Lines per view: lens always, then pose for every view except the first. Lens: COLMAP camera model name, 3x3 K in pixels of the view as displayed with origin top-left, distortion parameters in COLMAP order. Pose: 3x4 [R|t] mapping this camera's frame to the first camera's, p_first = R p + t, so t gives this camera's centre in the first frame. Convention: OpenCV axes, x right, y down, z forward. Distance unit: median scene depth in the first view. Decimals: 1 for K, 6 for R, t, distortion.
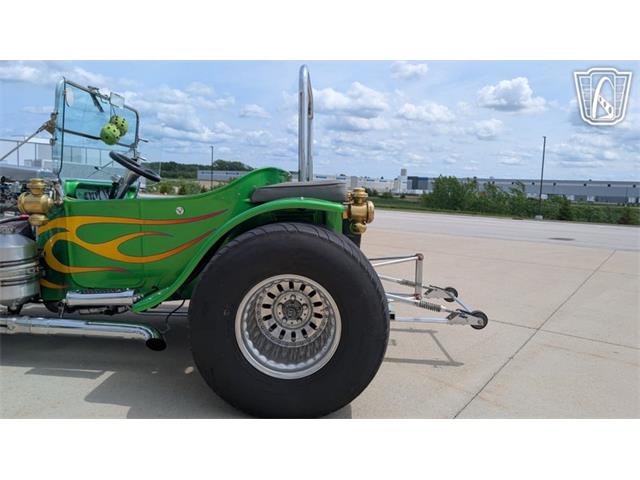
lens RADIAL K [[468.3, 0, 323.1], [0, 468.3, 229.4], [0, 0, 1]] dist [0.033503, -0.045320]
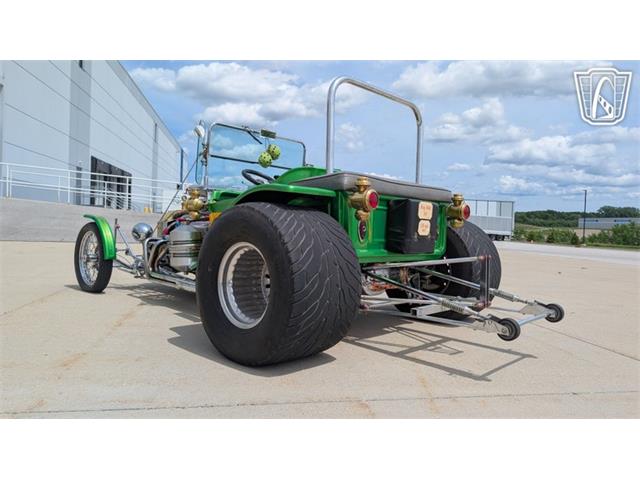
lens RADIAL K [[468.3, 0, 328.5], [0, 468.3, 224.8], [0, 0, 1]] dist [0.033503, -0.045320]
pose [[0.728339, -0.015729, -0.685037, 0.713749], [-0.063537, 0.993879, -0.090373, 0.113905], [0.682265, 0.109347, 0.722881, 0.189755]]
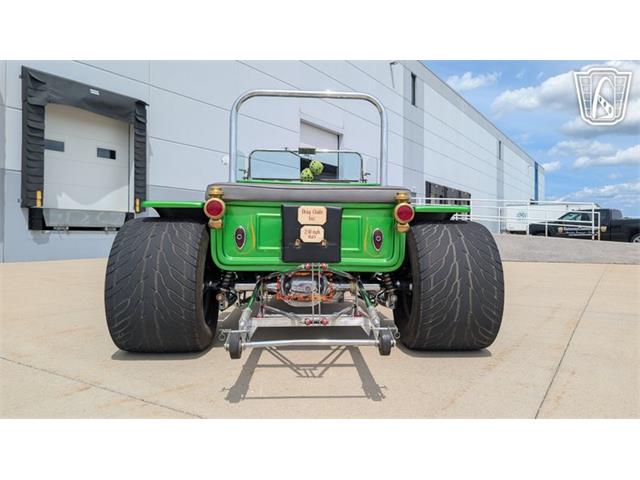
lens RADIAL K [[468.3, 0, 340.2], [0, 468.3, 210.1], [0, 0, 1]] dist [0.033503, -0.045320]
pose [[0.071287, -0.091802, -0.993222, 1.157213], [-0.088822, 0.991216, -0.097991, 0.046659], [0.993493, 0.095206, 0.062507, 1.177760]]
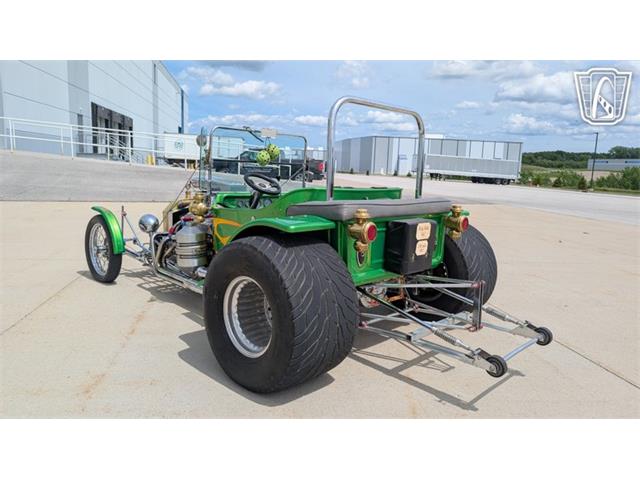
lens RADIAL K [[468.3, 0, 319.3], [0, 468.3, 230.0], [0, 0, 1]] dist [0.033503, -0.045320]
pose [[0.710243, 0.084152, -0.698908, 0.734532], [-0.068797, 0.996374, 0.050055, -0.084787], [0.700587, 0.012531, 0.713457, 0.158825]]
